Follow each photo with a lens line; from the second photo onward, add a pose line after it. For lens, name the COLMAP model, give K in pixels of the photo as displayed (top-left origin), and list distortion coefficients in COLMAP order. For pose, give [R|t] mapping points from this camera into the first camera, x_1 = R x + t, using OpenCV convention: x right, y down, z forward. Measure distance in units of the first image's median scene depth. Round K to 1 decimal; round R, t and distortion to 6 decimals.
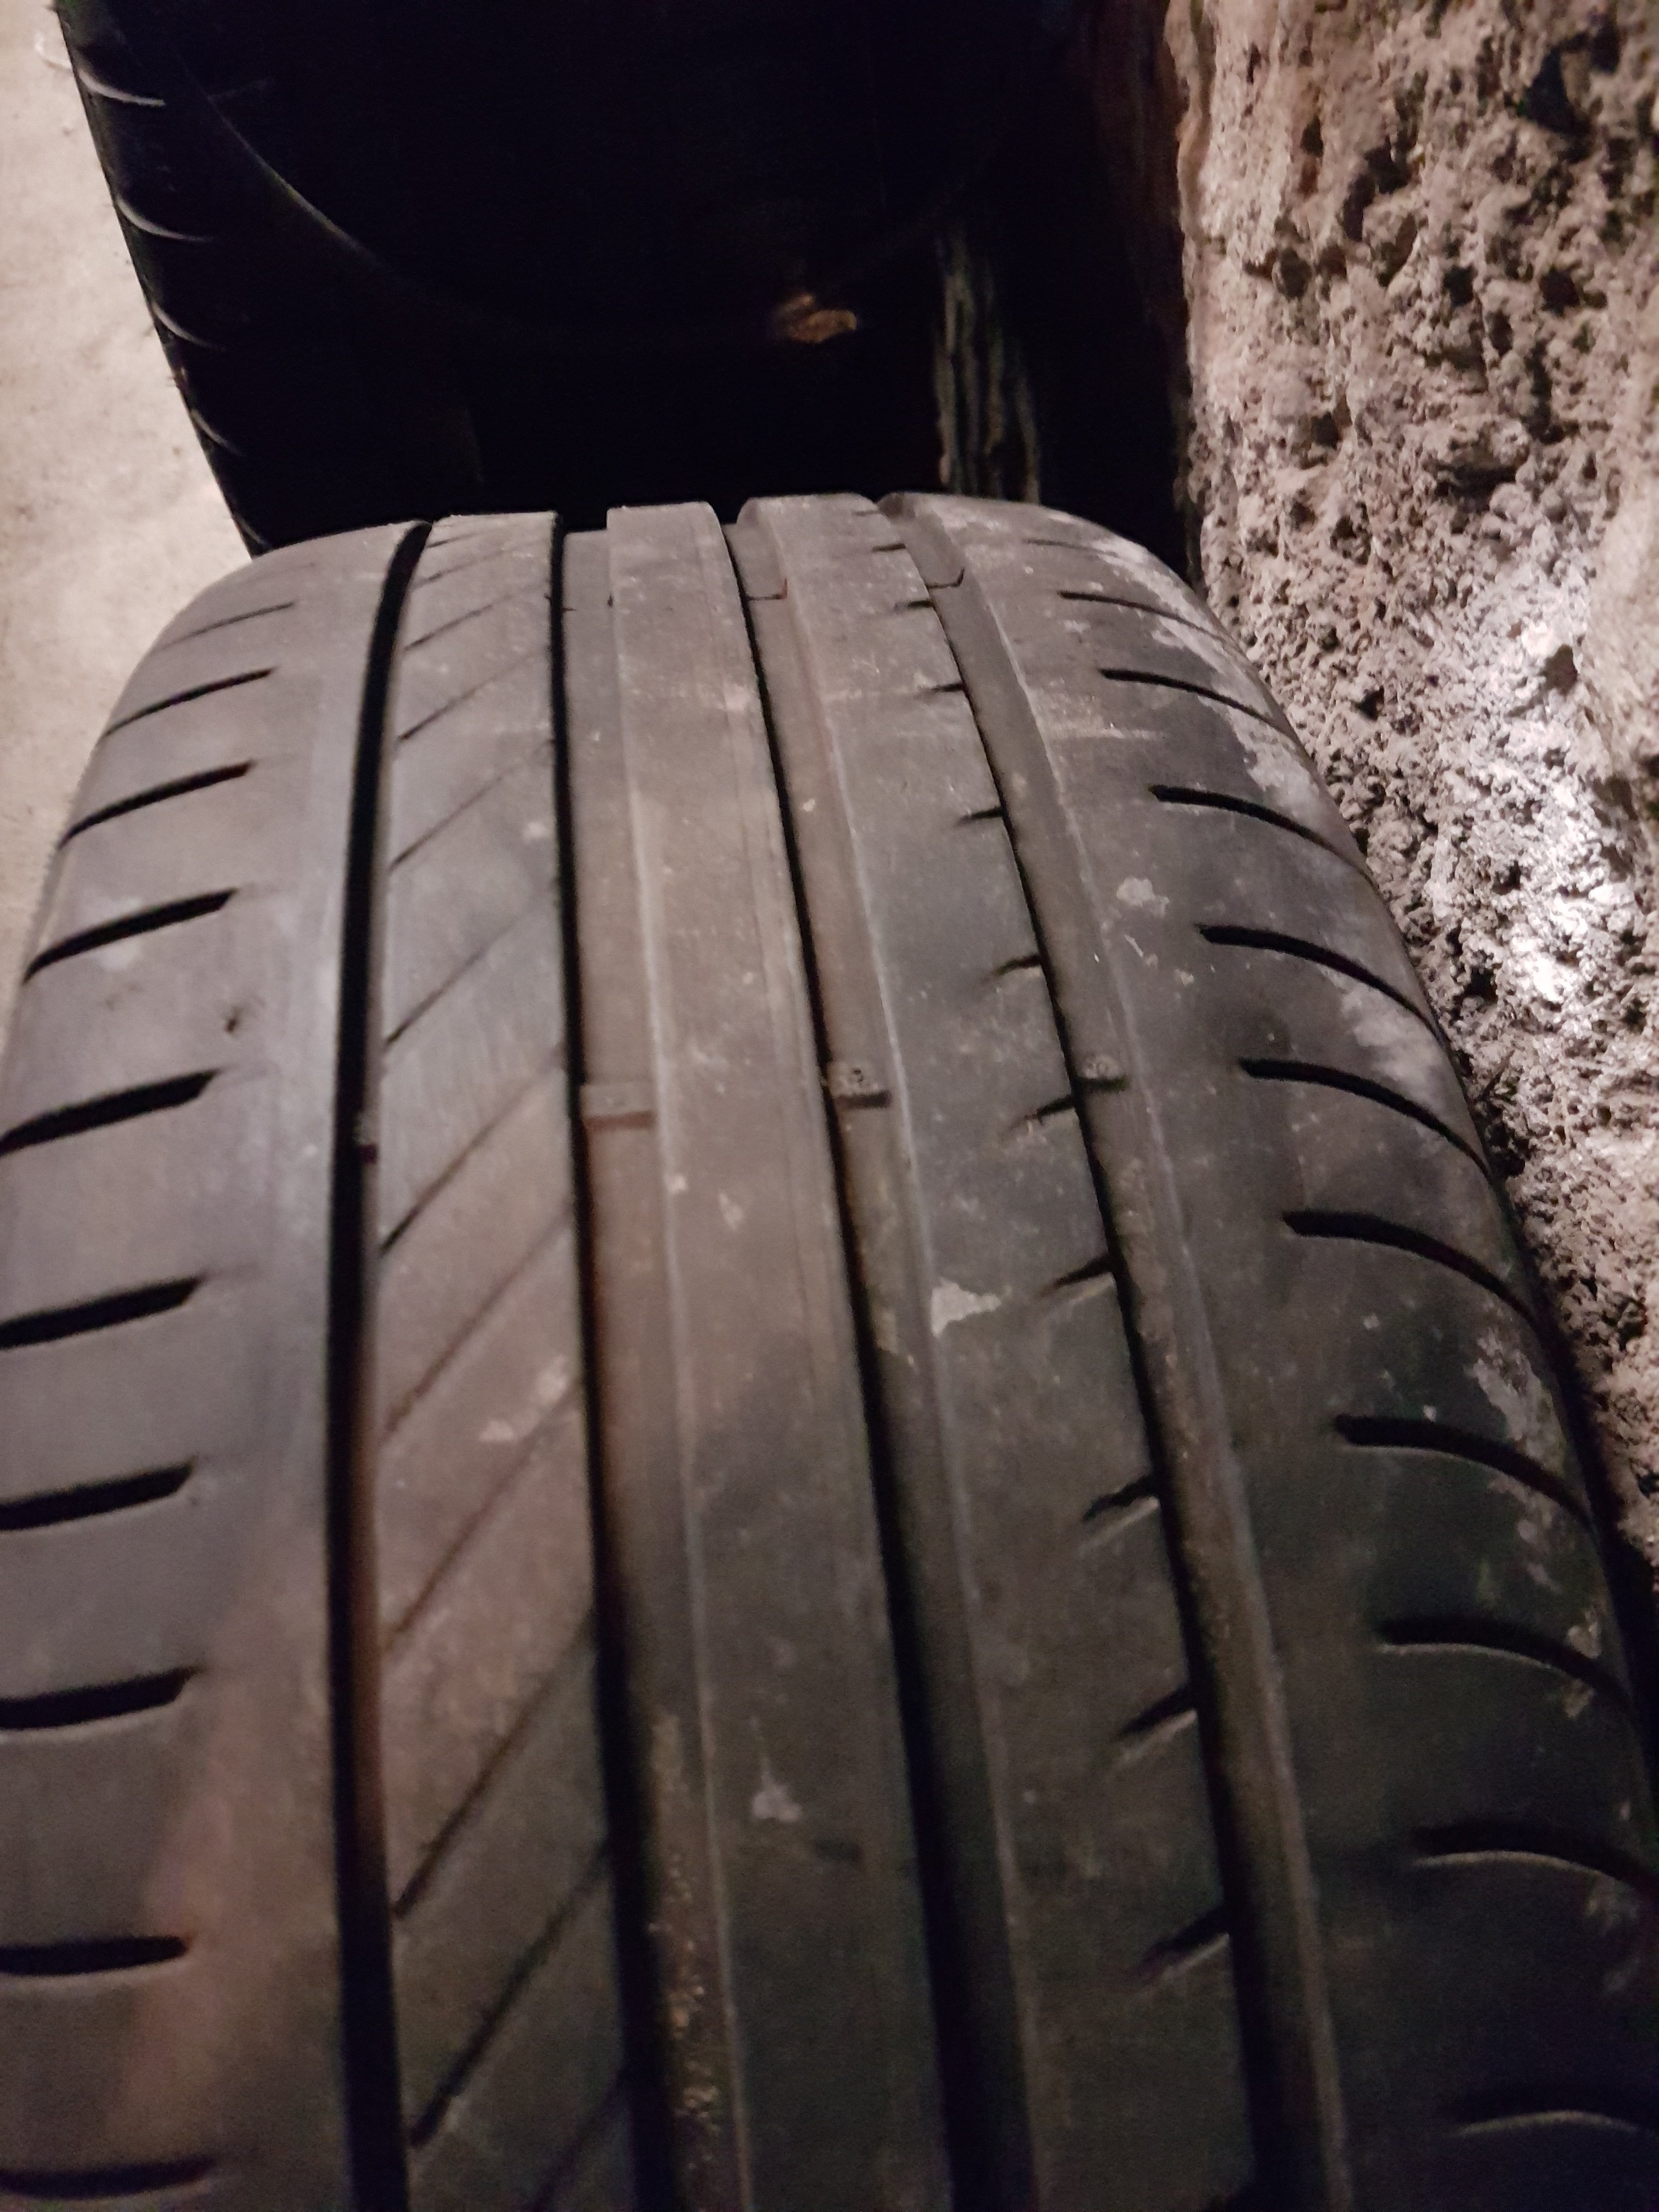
lens RADIAL K [[1983.1, 0, 823.3], [0, 1983.1, 1090.2], [0, 0, 1]] dist [0.369197, -1.004030]
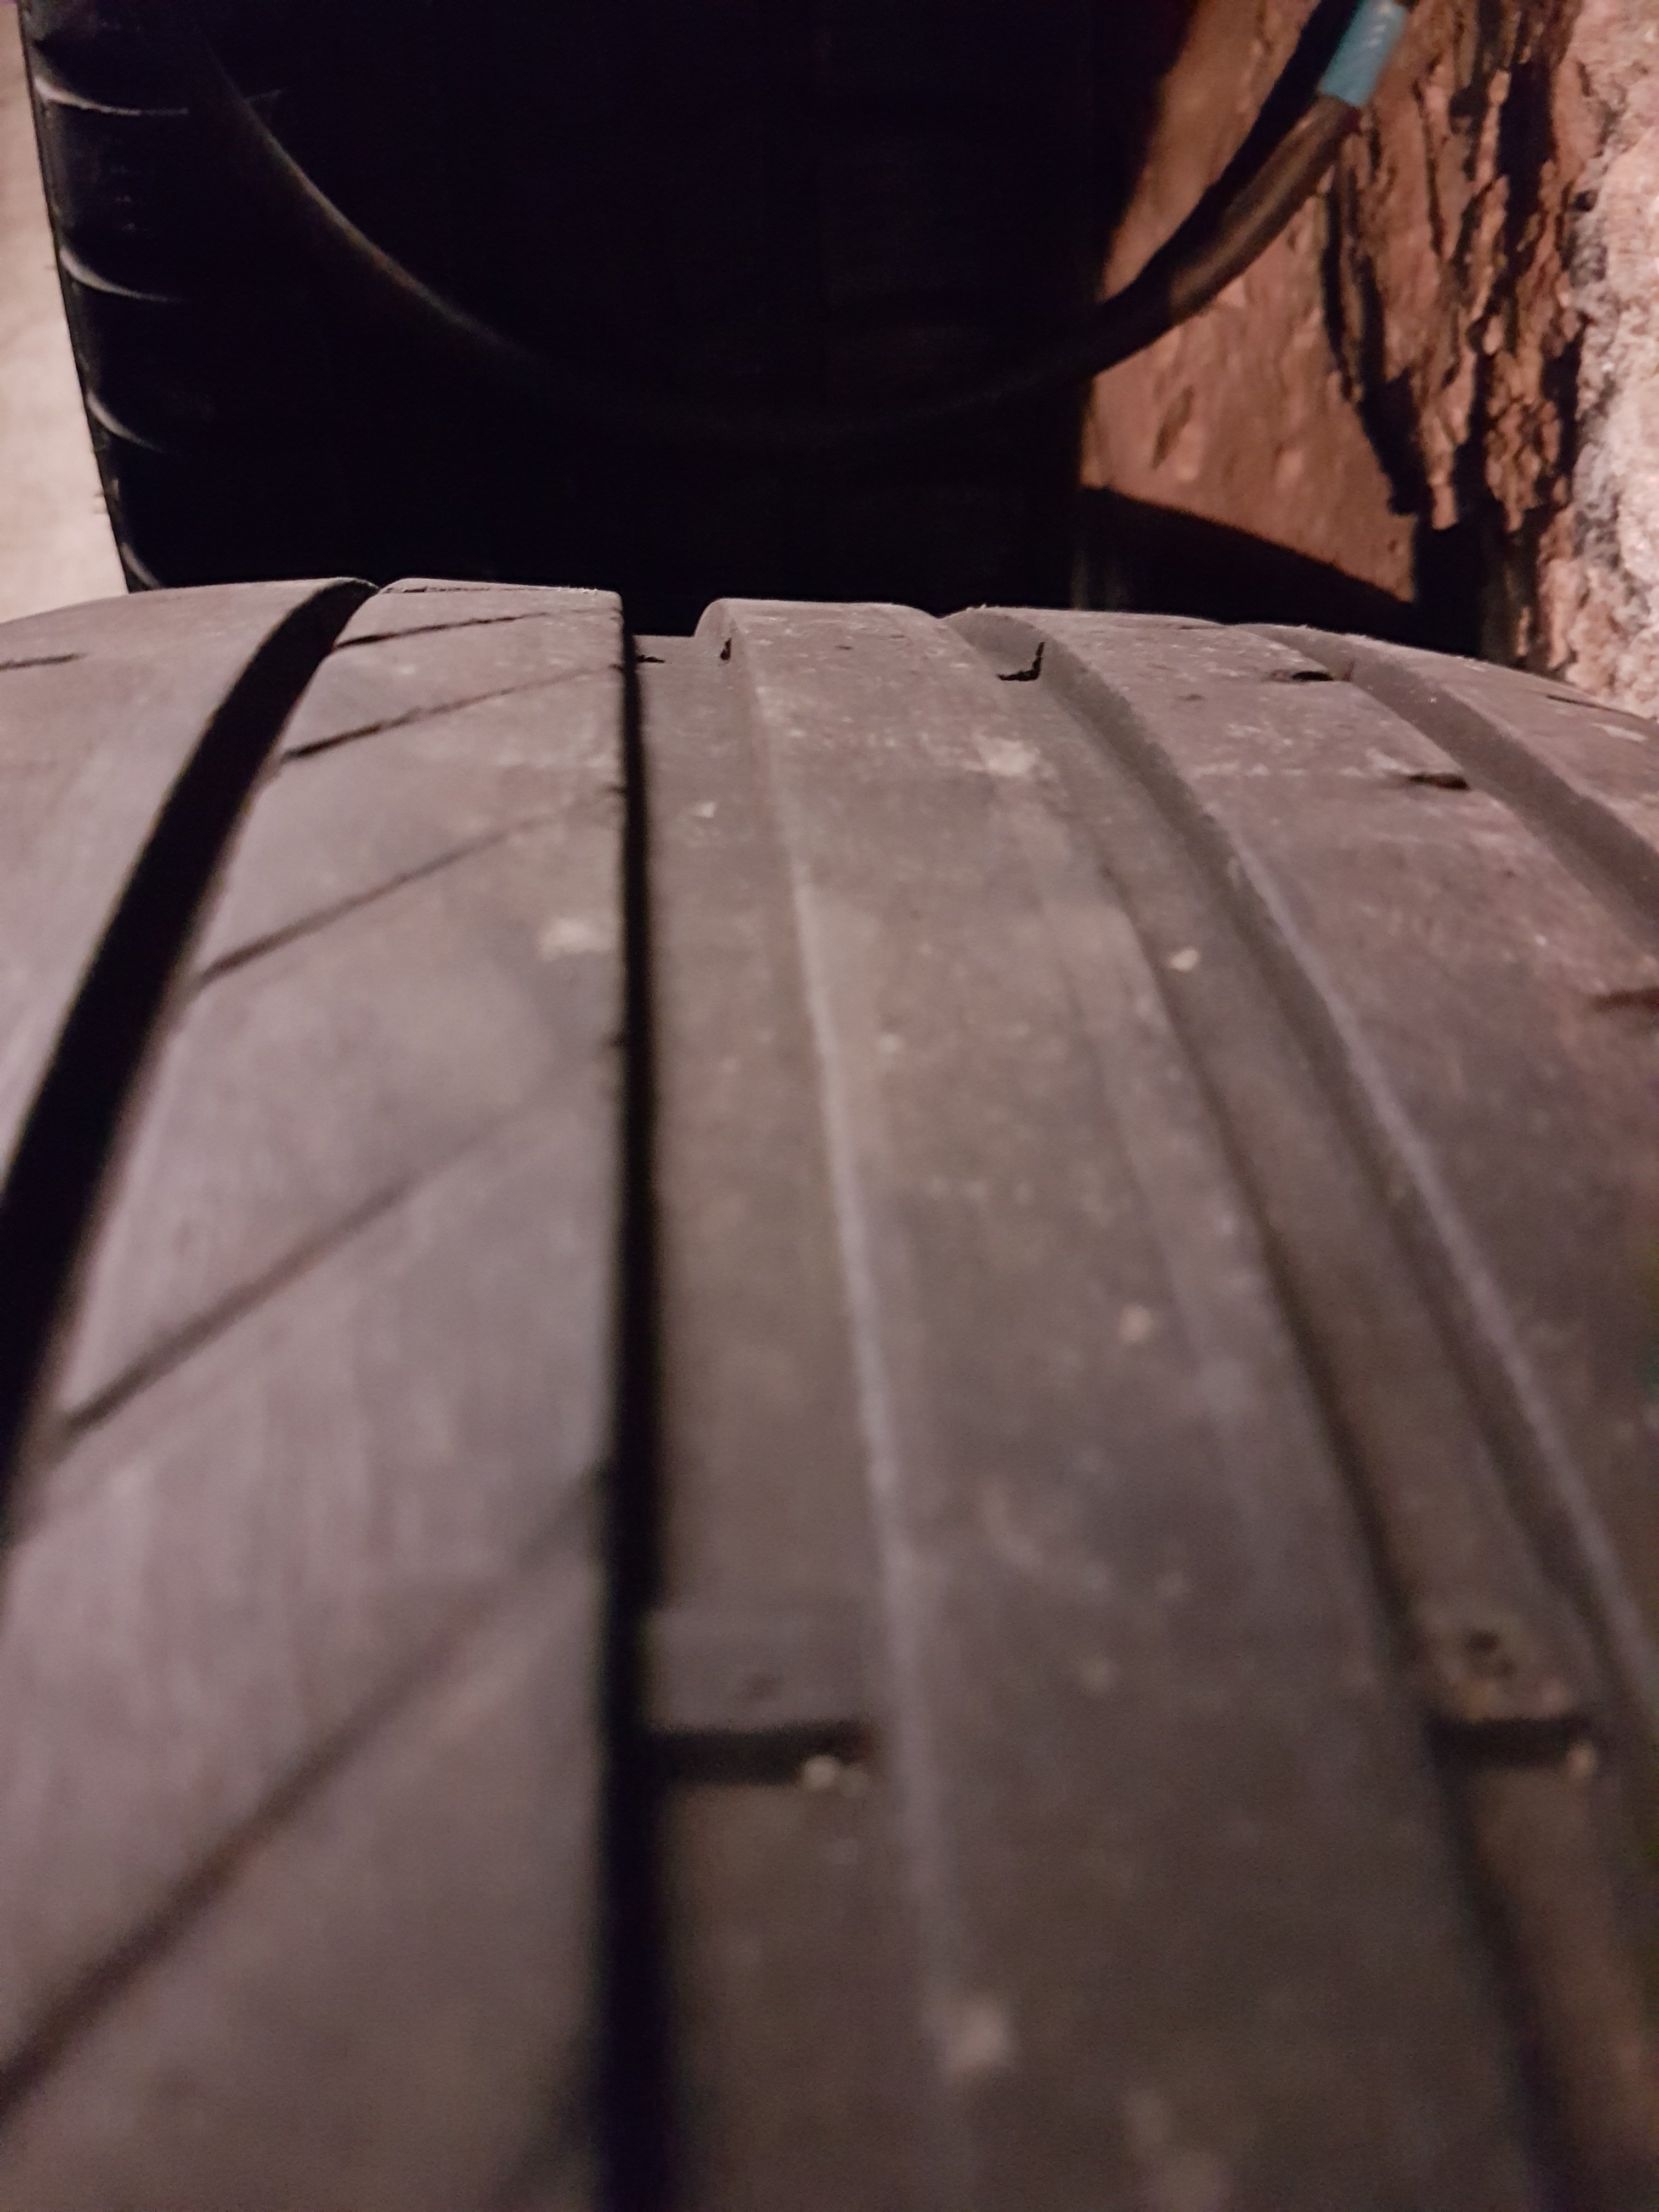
lens RADIAL K [[1983.1, 0, 823.3], [0, 1983.1, 1090.2], [0, 0, 1]] dist [0.369197, -1.004030]
pose [[0.995623, 0.091923, 0.016857, -0.096968], [-0.086730, 0.976008, -0.199714, -0.019701], [-0.034811, 0.197378, 0.979709, 0.607825]]
